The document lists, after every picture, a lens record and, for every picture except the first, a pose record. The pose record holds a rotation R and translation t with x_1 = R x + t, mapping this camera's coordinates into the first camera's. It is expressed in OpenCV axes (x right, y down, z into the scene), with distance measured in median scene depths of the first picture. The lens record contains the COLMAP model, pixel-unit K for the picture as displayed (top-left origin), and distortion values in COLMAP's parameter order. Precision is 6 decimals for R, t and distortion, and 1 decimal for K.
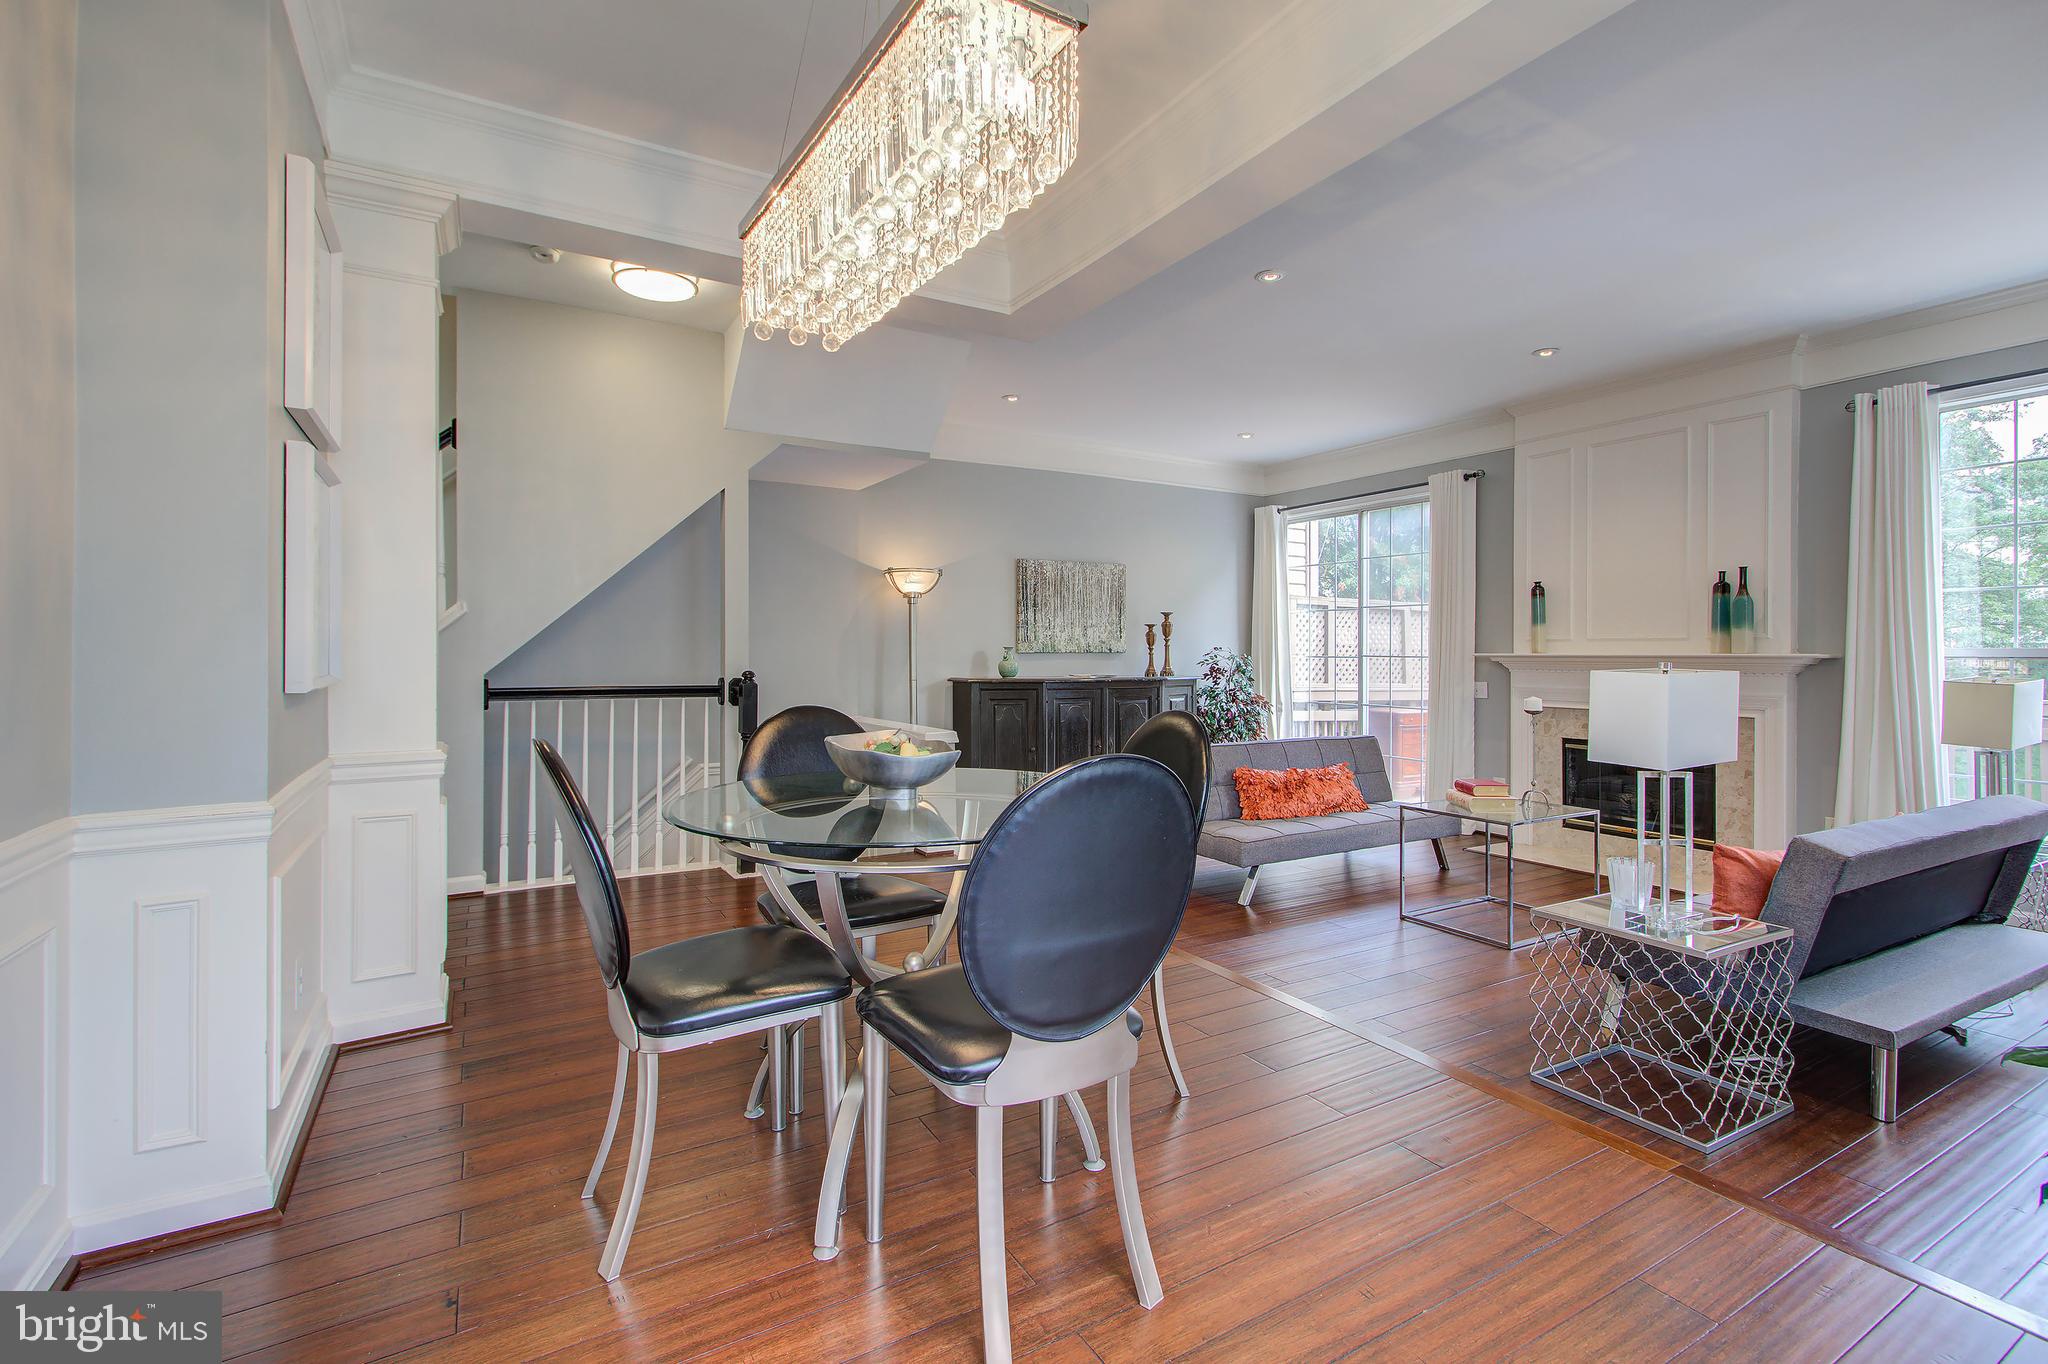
lens RADIAL K [[937.1, 0, 1053.2], [0, 937.1, 649.8], [0, 0, 1]] dist [0.001924, 0.002424]
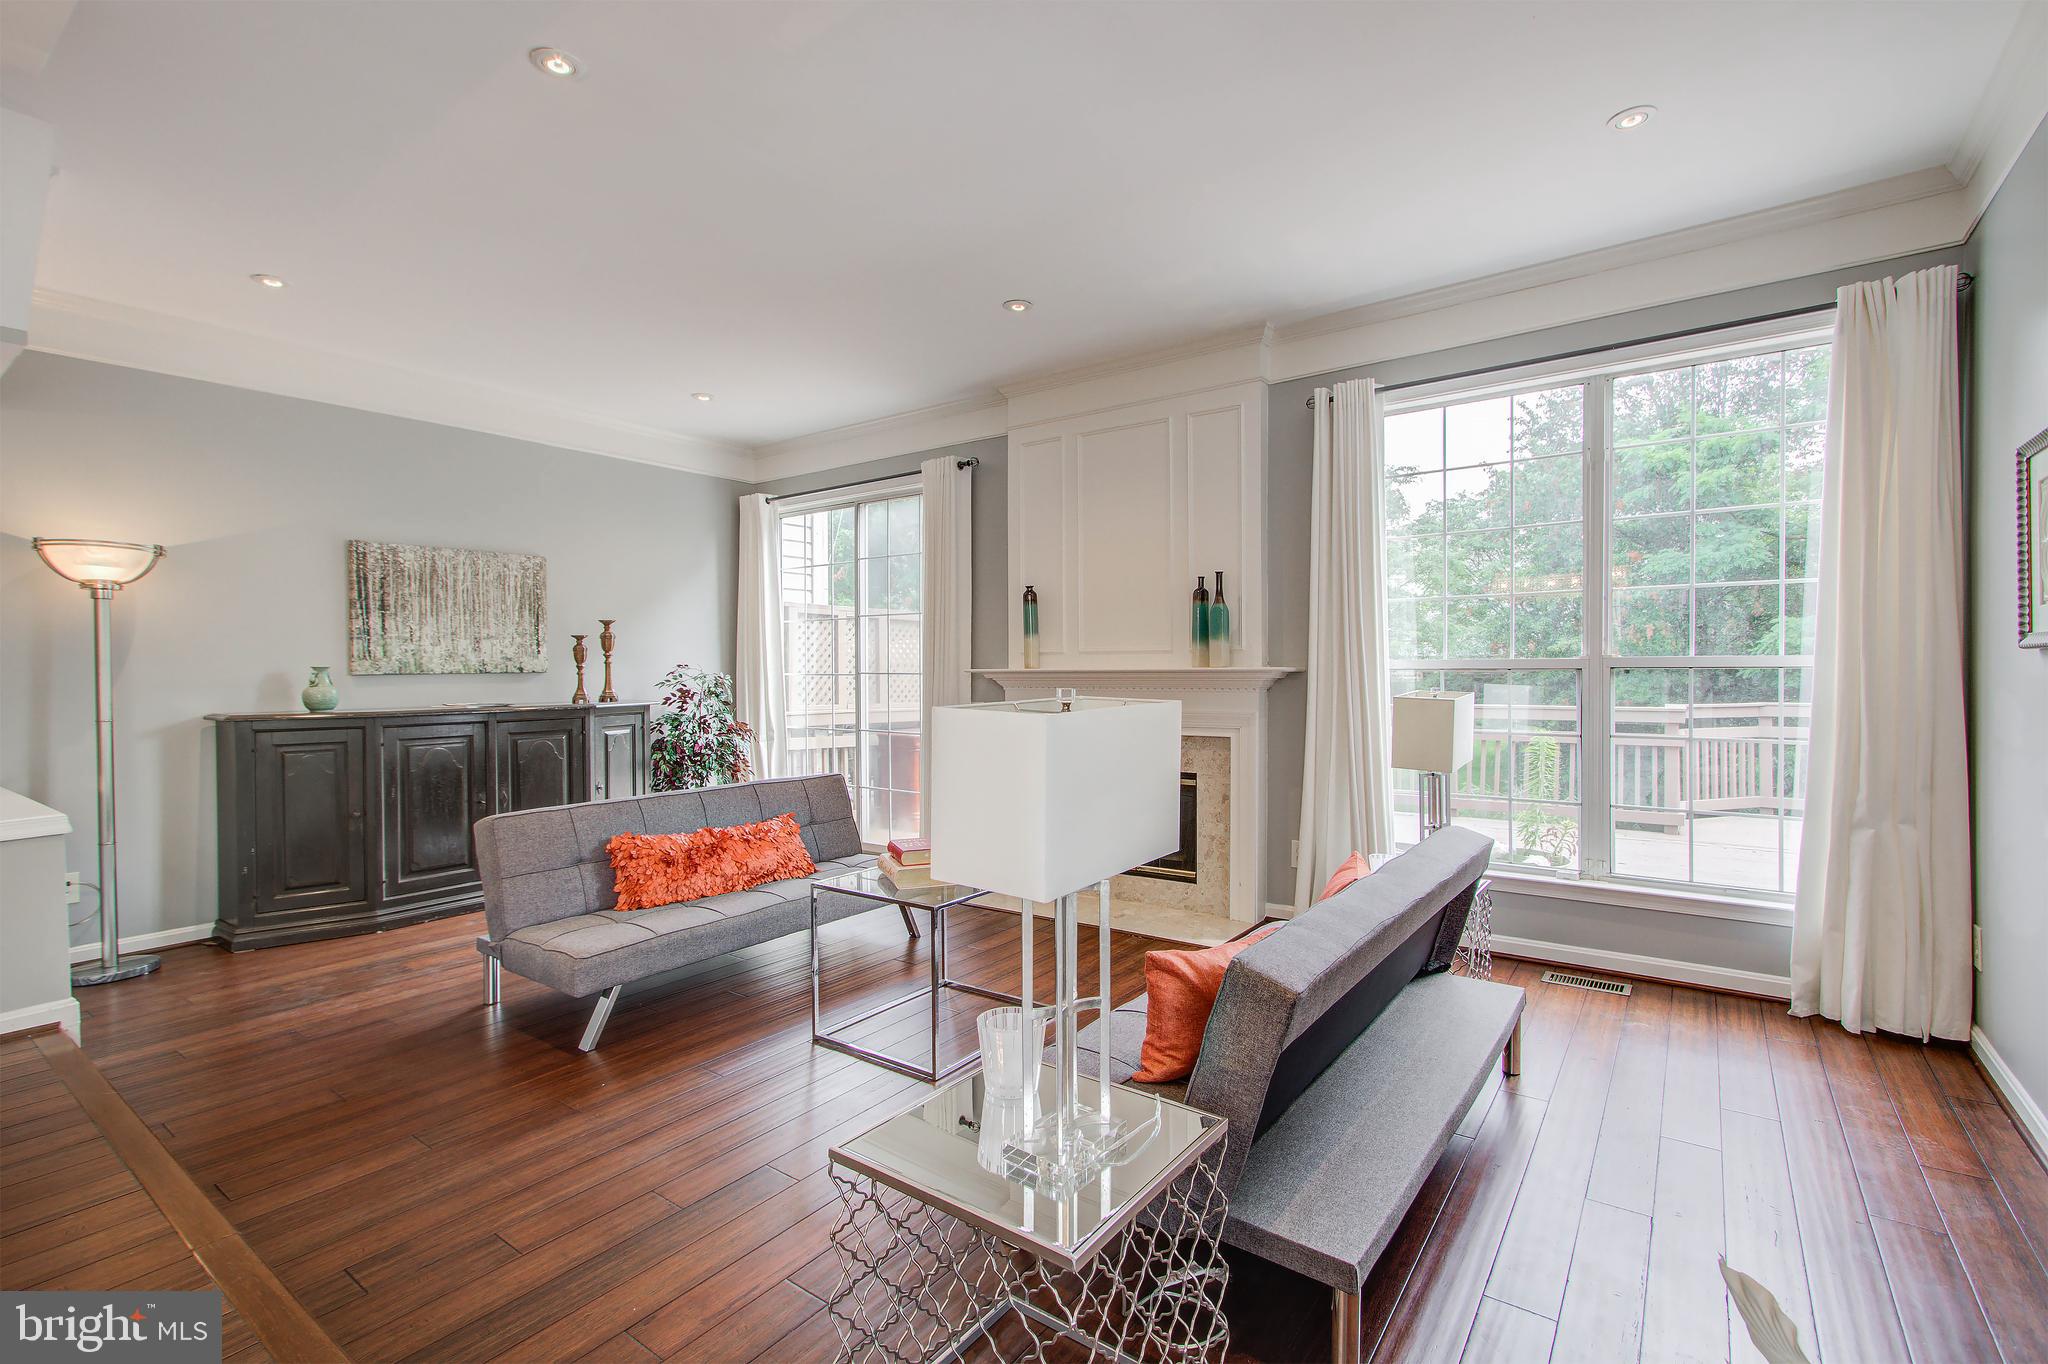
lens RADIAL K [[937.1, 0, 1014.1], [0, 937.1, 670.5], [0, 0, 1]] dist [0.001924, 0.002424]
pose [[0.926478, -0.011507, 0.376174, 0.162072], [0.009651, 0.999930, 0.006817, -0.000225], [-0.376226, -0.002685, 0.926524, 0.180483]]
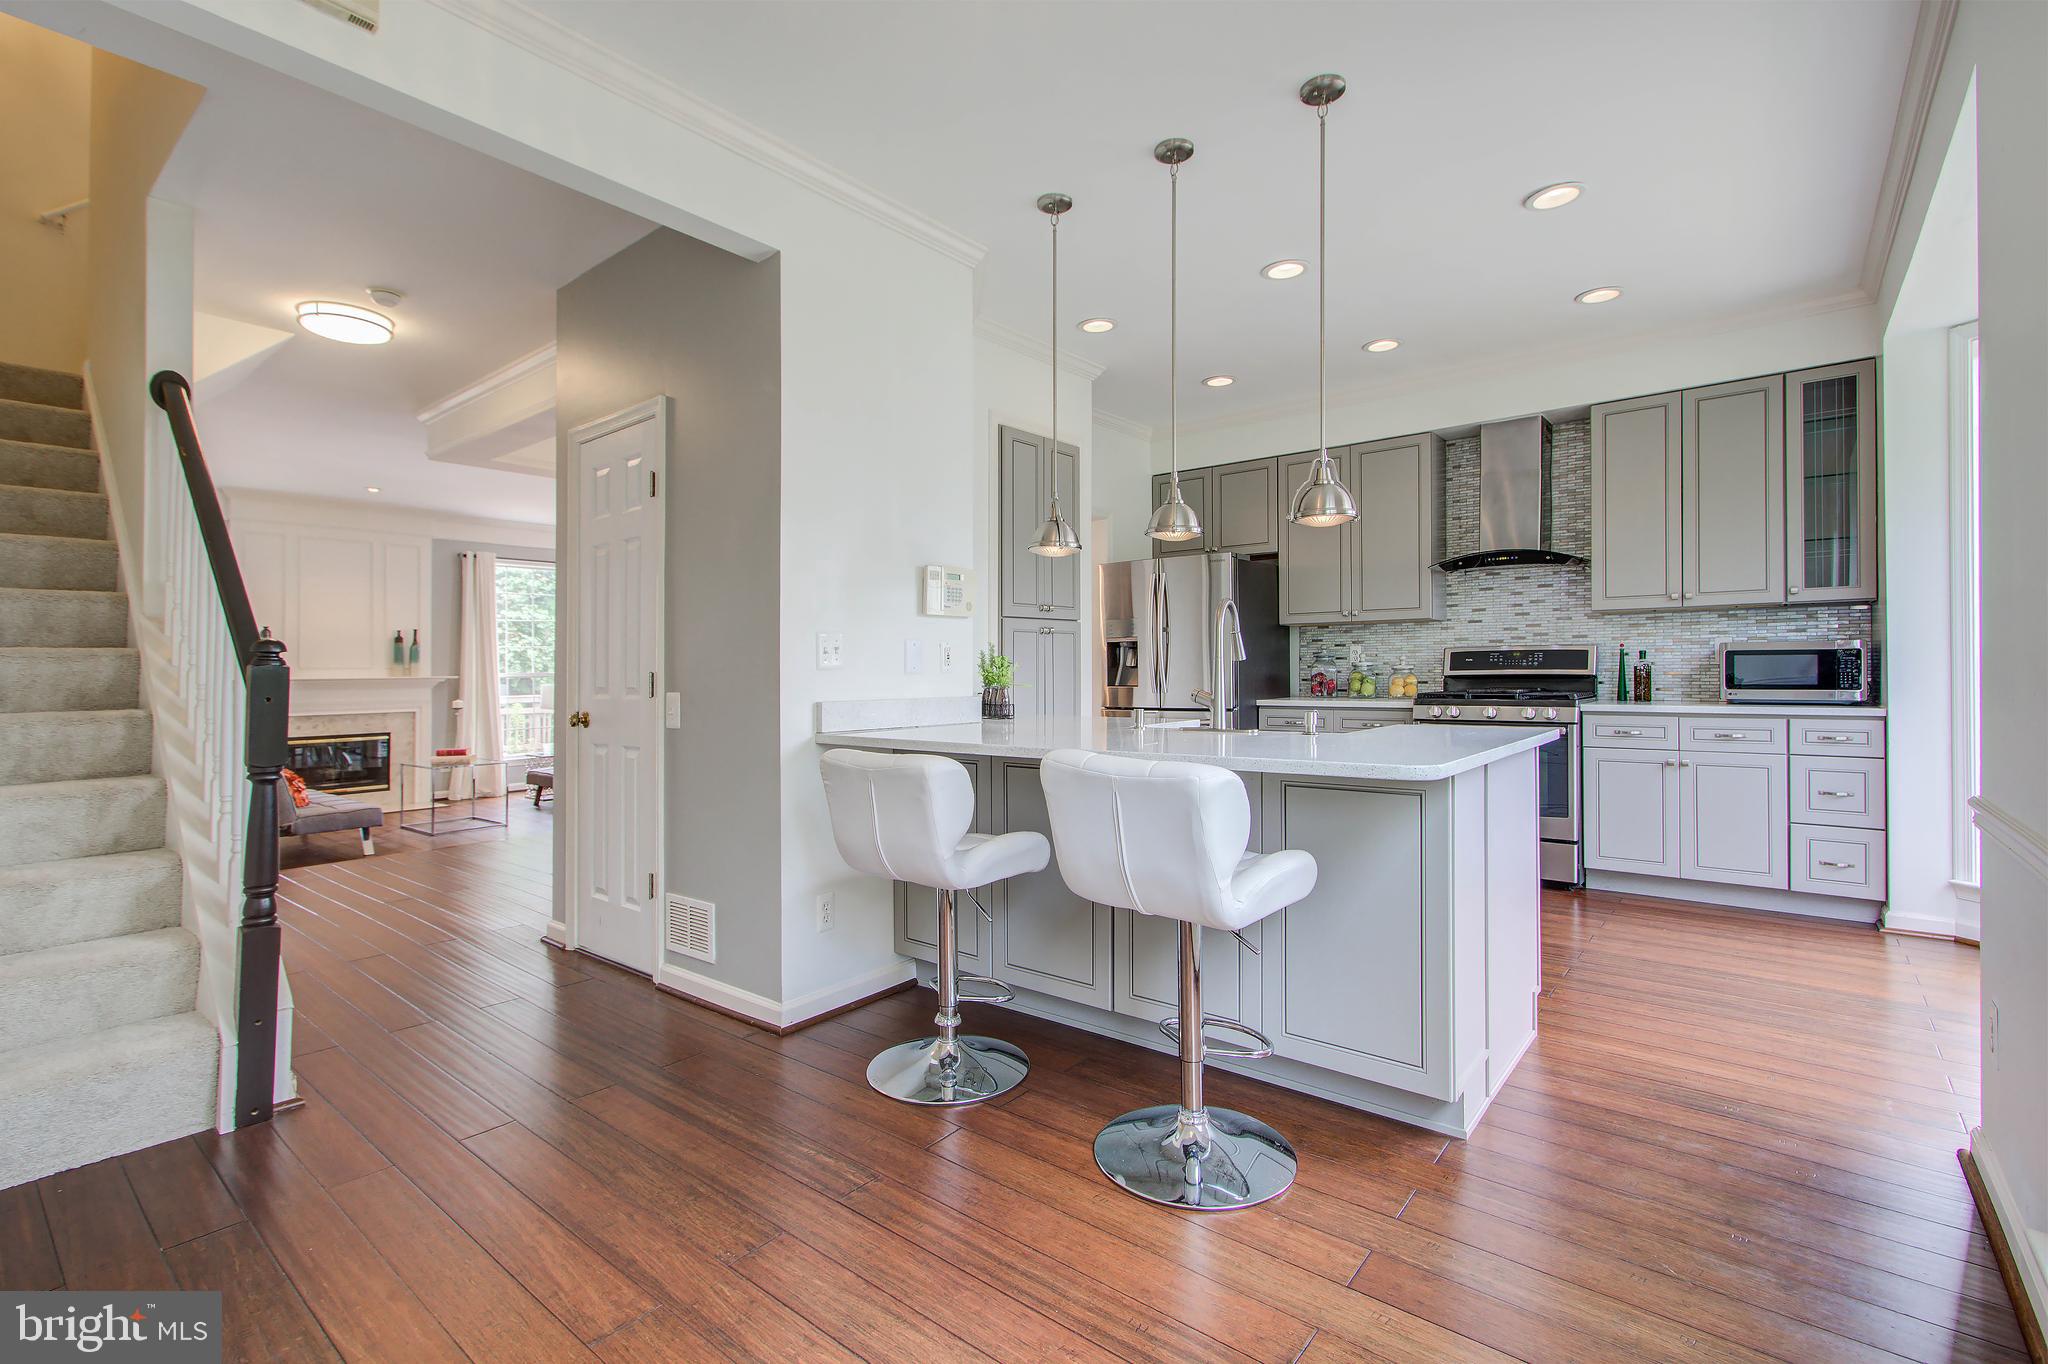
lens RADIAL K [[937.1, 0, 1011.8], [0, 937.1, 668.8], [0, 0, 1]] dist [0.001924, 0.002424]
pose [[-0.342120, 0.001243, 0.939656, -1.084157], [0.006031, 0.999981, 0.000873, -0.004591], [-0.939637, 0.005966, -0.342121, 0.421152]]
